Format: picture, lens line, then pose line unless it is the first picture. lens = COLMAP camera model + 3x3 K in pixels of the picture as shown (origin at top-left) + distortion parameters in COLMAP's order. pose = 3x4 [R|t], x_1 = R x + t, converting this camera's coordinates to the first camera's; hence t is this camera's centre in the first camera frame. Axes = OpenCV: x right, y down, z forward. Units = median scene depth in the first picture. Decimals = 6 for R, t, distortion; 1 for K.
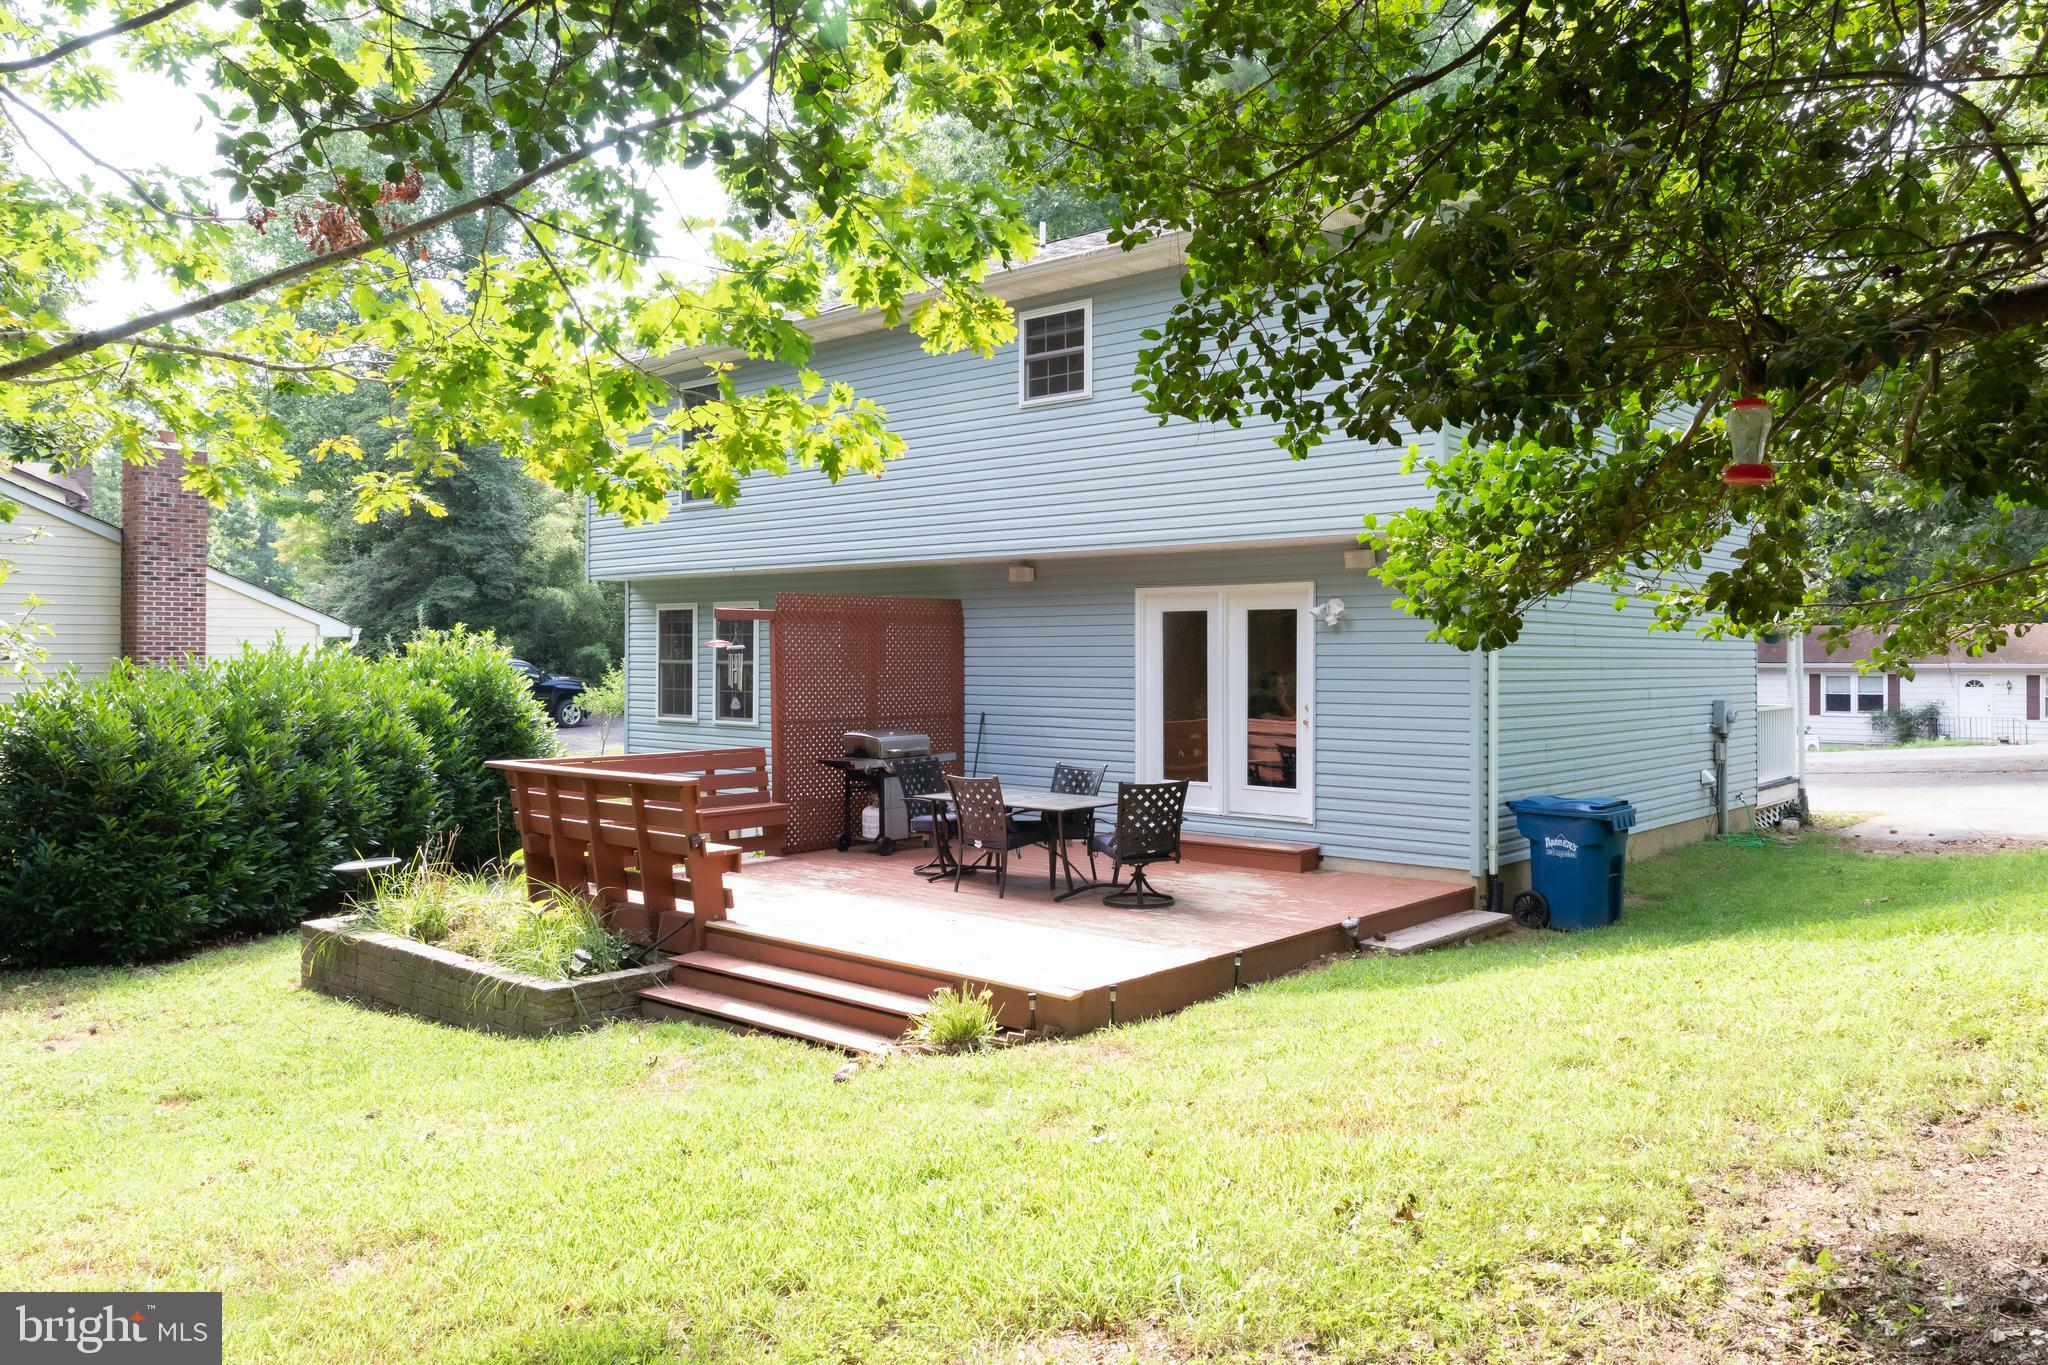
lens RADIAL K [[1486.5, 0, 1019.9], [0, 1486.5, 674.1], [0, 0, 1]] dist [0.020219, -0.008807]
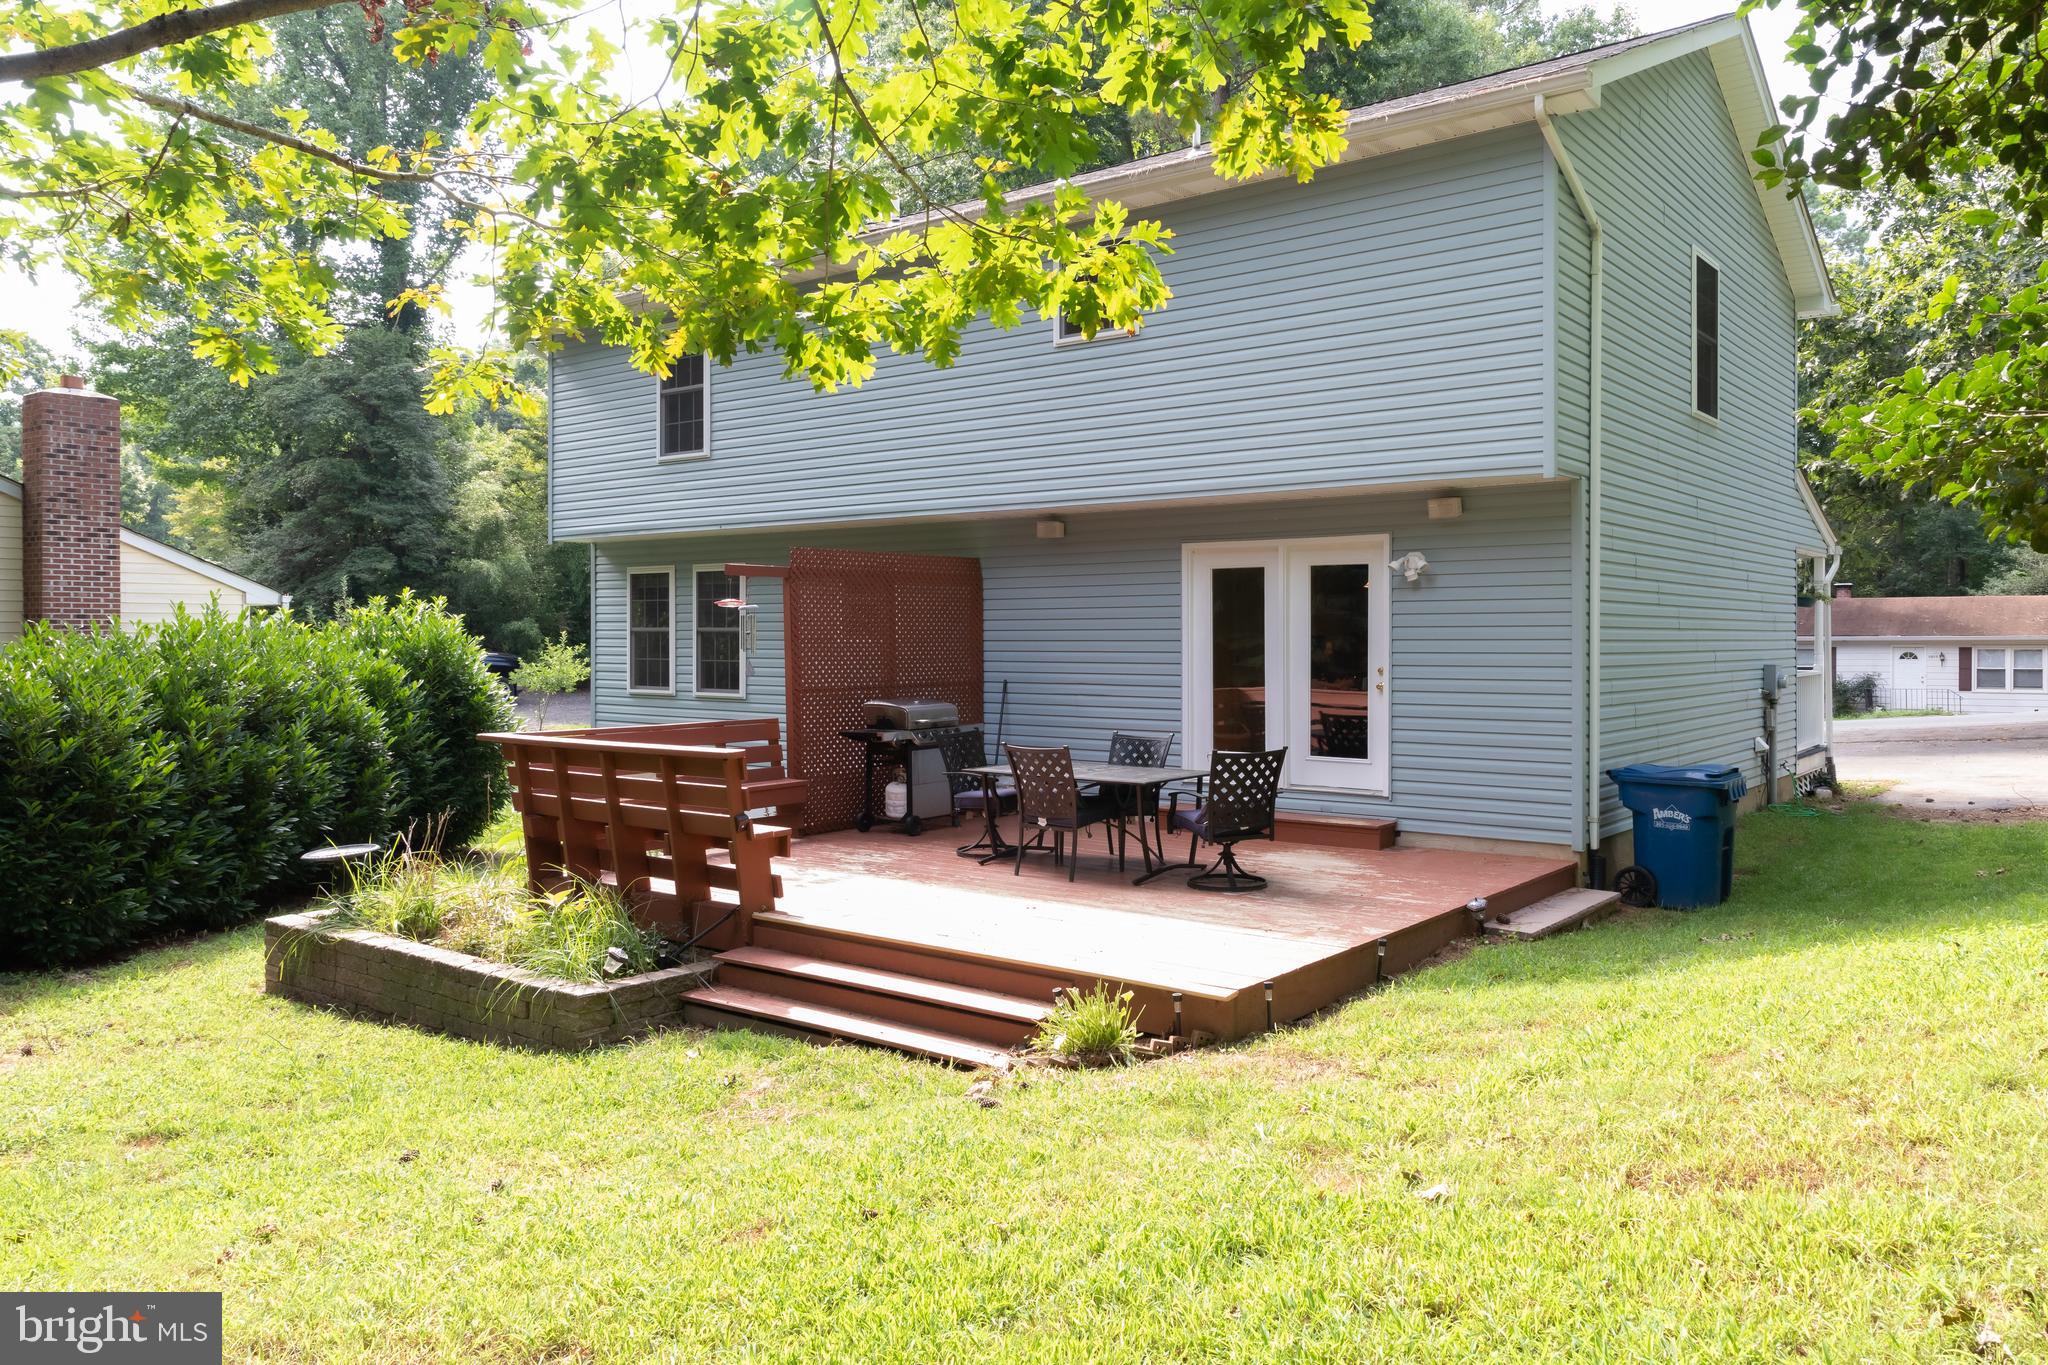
lens RADIAL K [[1486.5, 0, 1028.7], [0, 1486.5, 682.7], [0, 0, 1]] dist [0.020219, -0.008807]
pose [[0.998097, -0.004270, 0.061523, -0.088497], [0.003066, 0.999802, 0.019649, 0.012212], [-0.061595, -0.019423, 0.997912, 0.103006]]
